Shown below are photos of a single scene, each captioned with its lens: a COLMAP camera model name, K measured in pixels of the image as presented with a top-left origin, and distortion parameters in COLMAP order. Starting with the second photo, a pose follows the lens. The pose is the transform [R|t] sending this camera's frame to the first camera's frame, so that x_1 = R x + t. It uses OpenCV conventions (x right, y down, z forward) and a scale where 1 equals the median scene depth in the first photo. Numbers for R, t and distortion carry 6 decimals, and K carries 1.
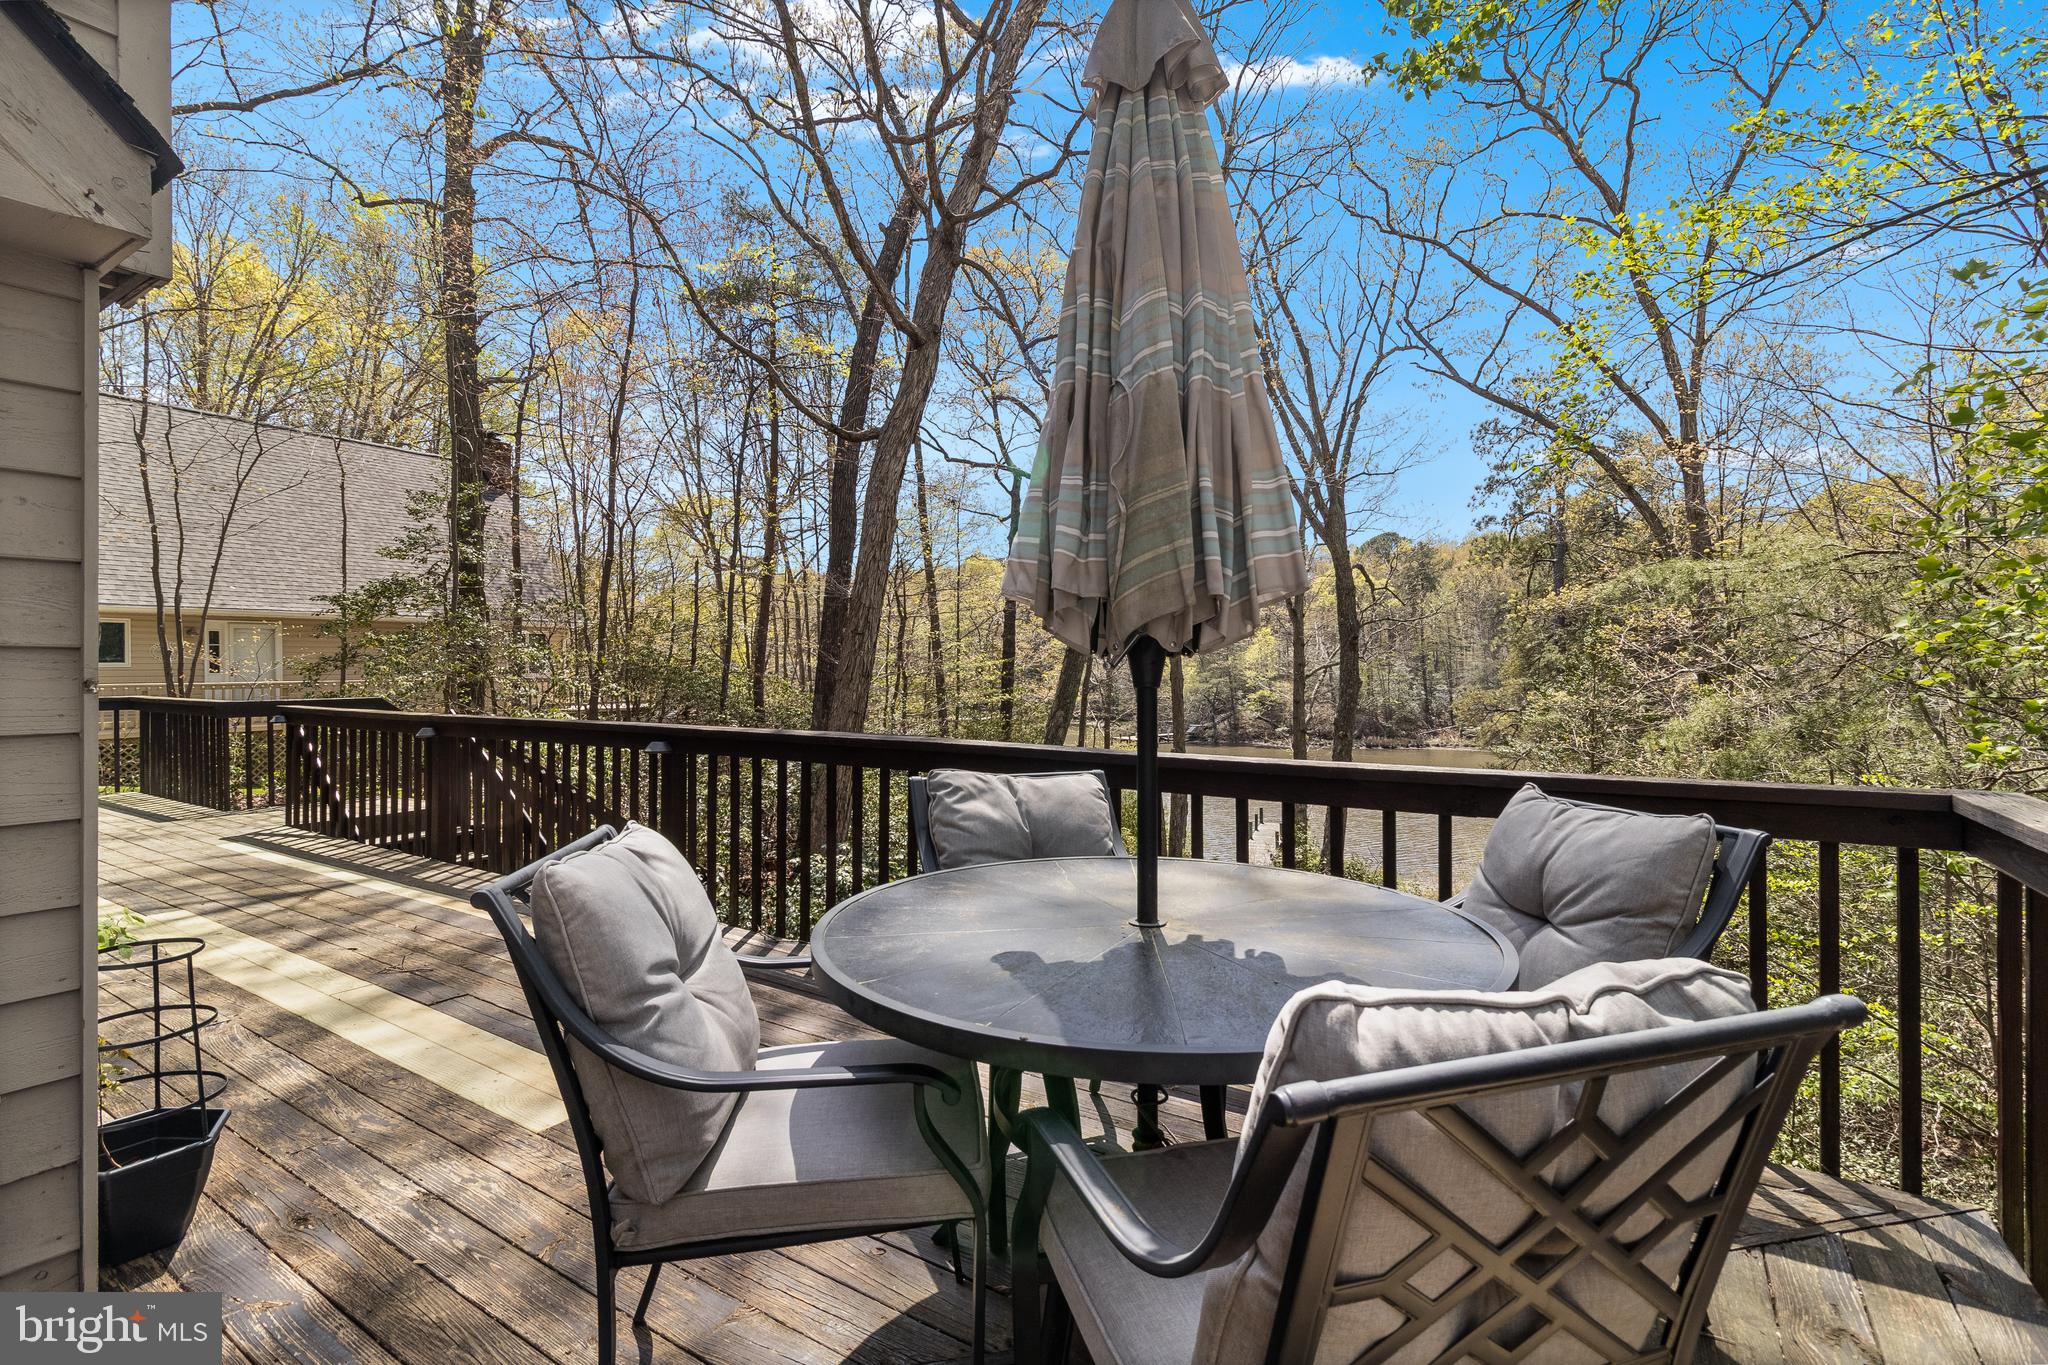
lens RADIAL K [[946.9, 0, 1022.2], [0, 946.9, 666.7], [0, 0, 1]] dist [0.010078, 0.000179]
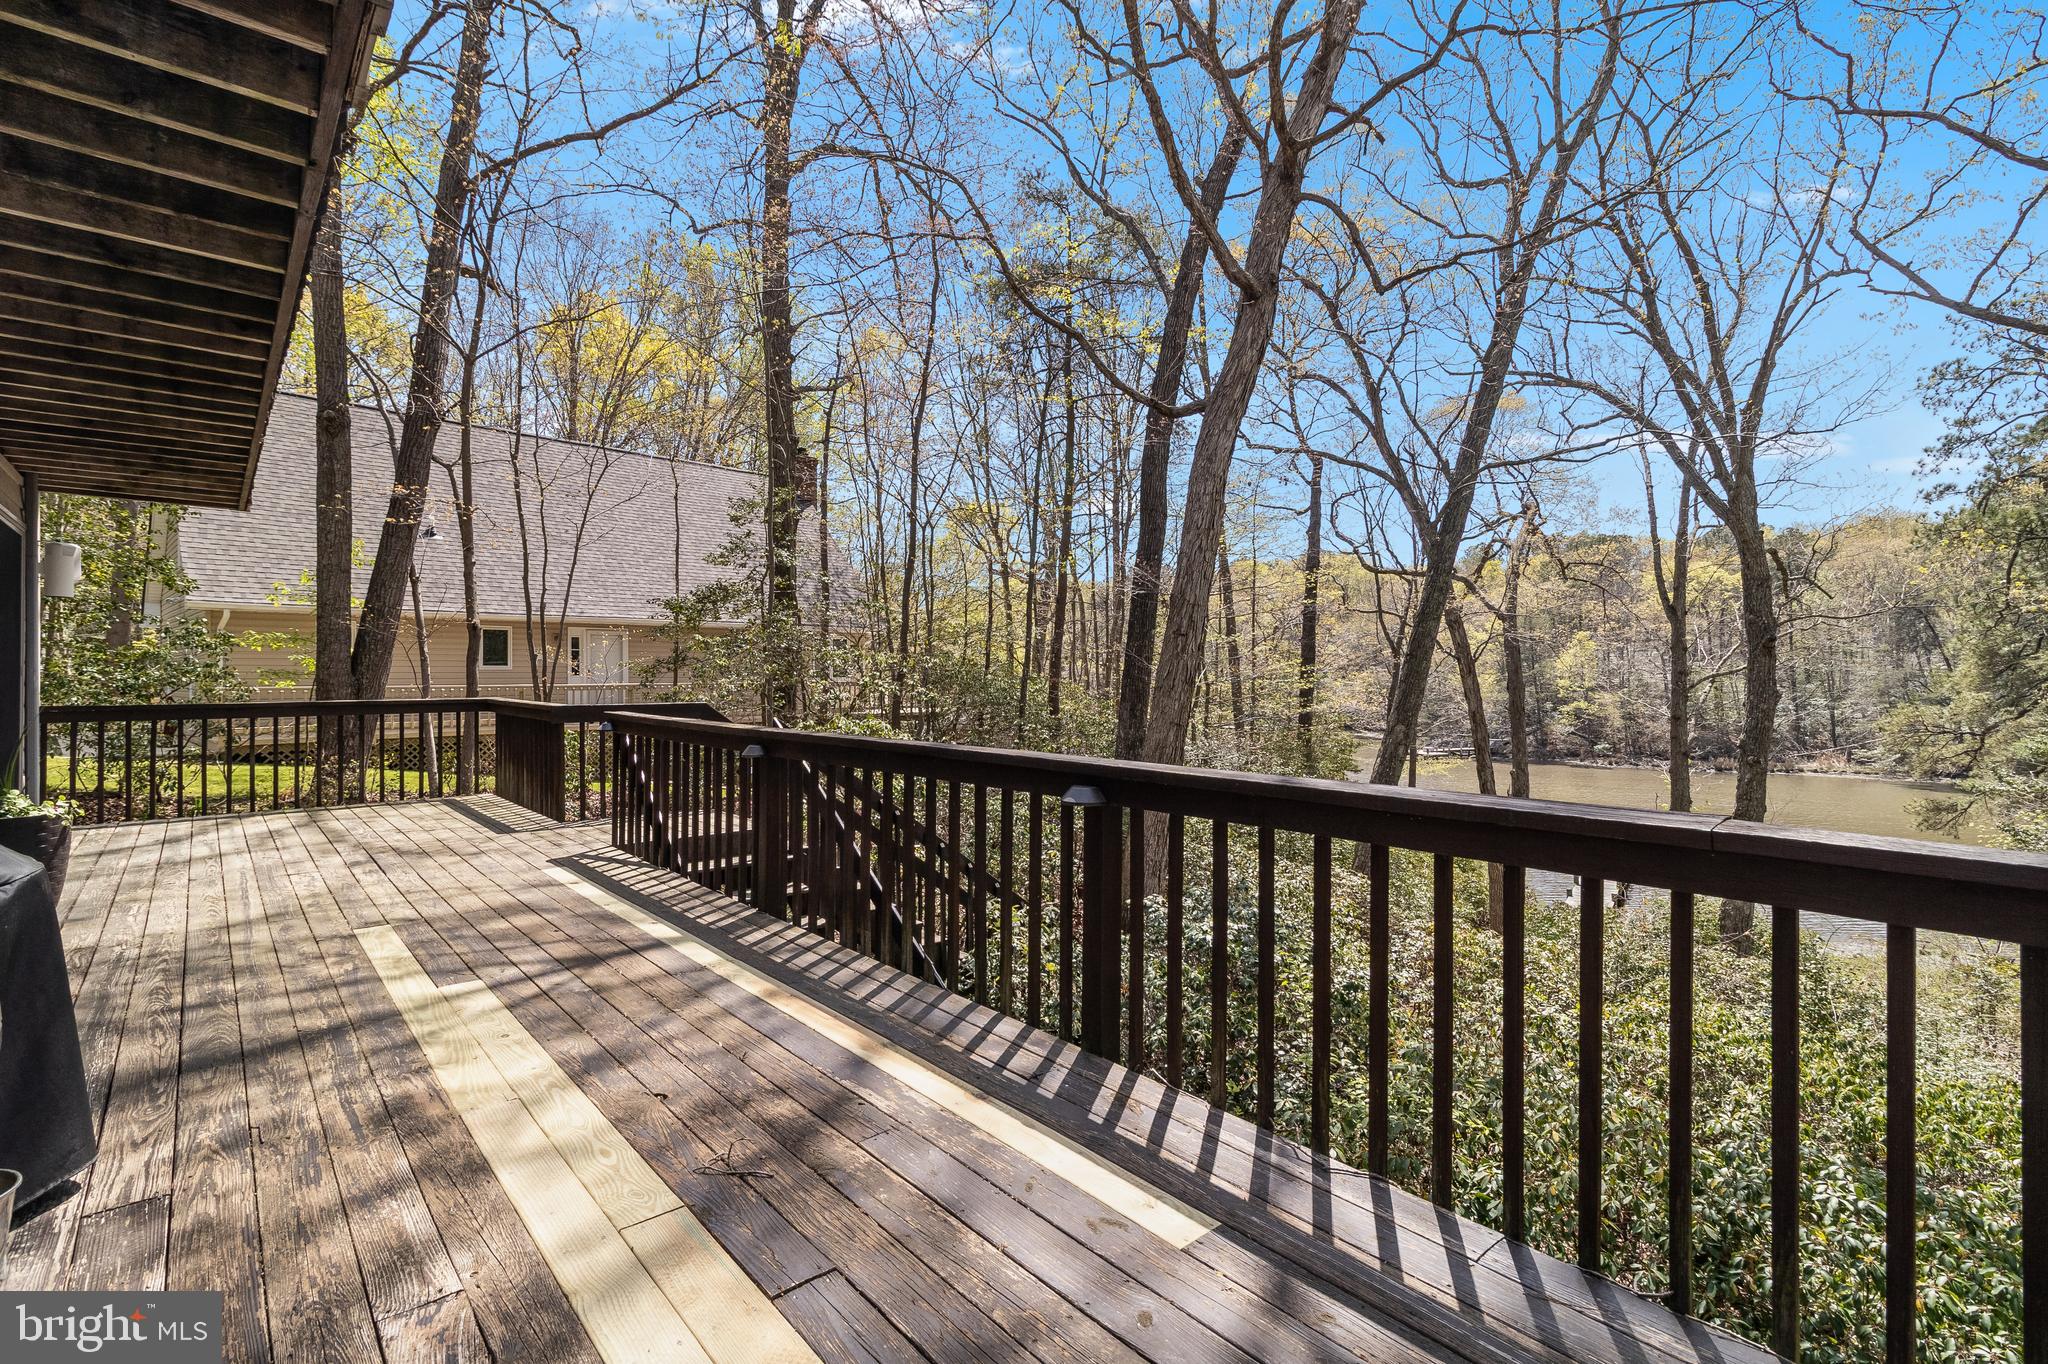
lens RADIAL K [[952.6, 0, 1026.6], [0, 952.6, 679.5], [0, 0, 1]] dist [-0.001011, -0.000686]
pose [[0.963607, 0.006863, -0.267236, -0.063565], [-0.005136, 0.999961, 0.007158, 0.000914], [0.267275, -0.005525, 0.963605, 0.097146]]
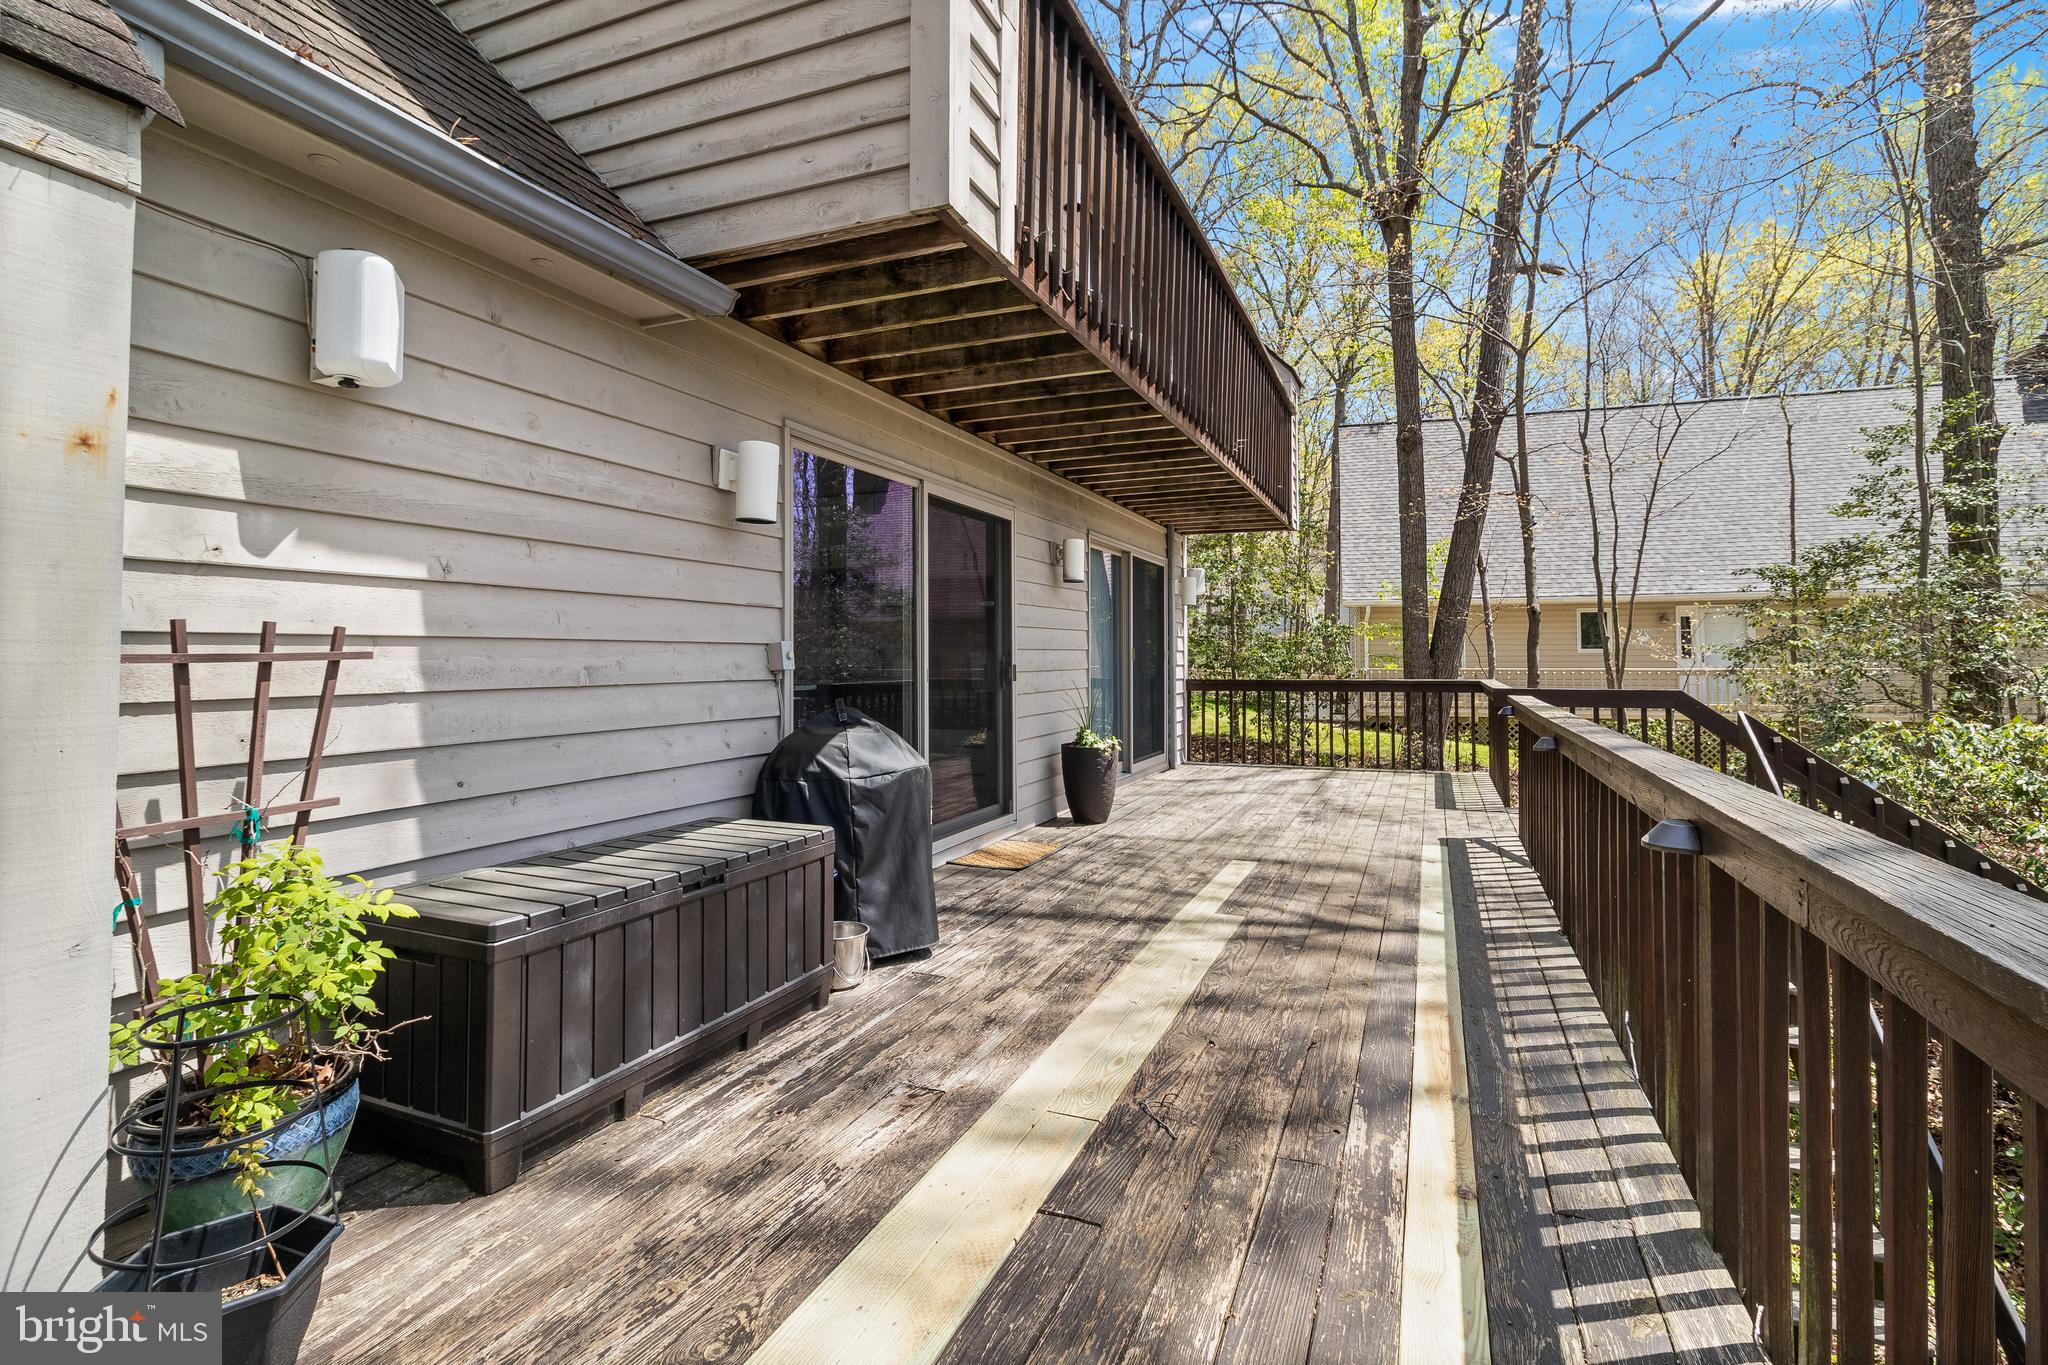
lens RADIAL K [[952.6, 0, 1030.6], [0, 952.6, 630.0], [0, 0, 1]] dist [0.001541, 0.000218]
pose [[0.183791, -0.023678, -0.982680, 0.001314], [-0.000646, 0.999707, -0.024210, 0.001263], [0.982965, 0.005085, 0.183721, 0.170004]]
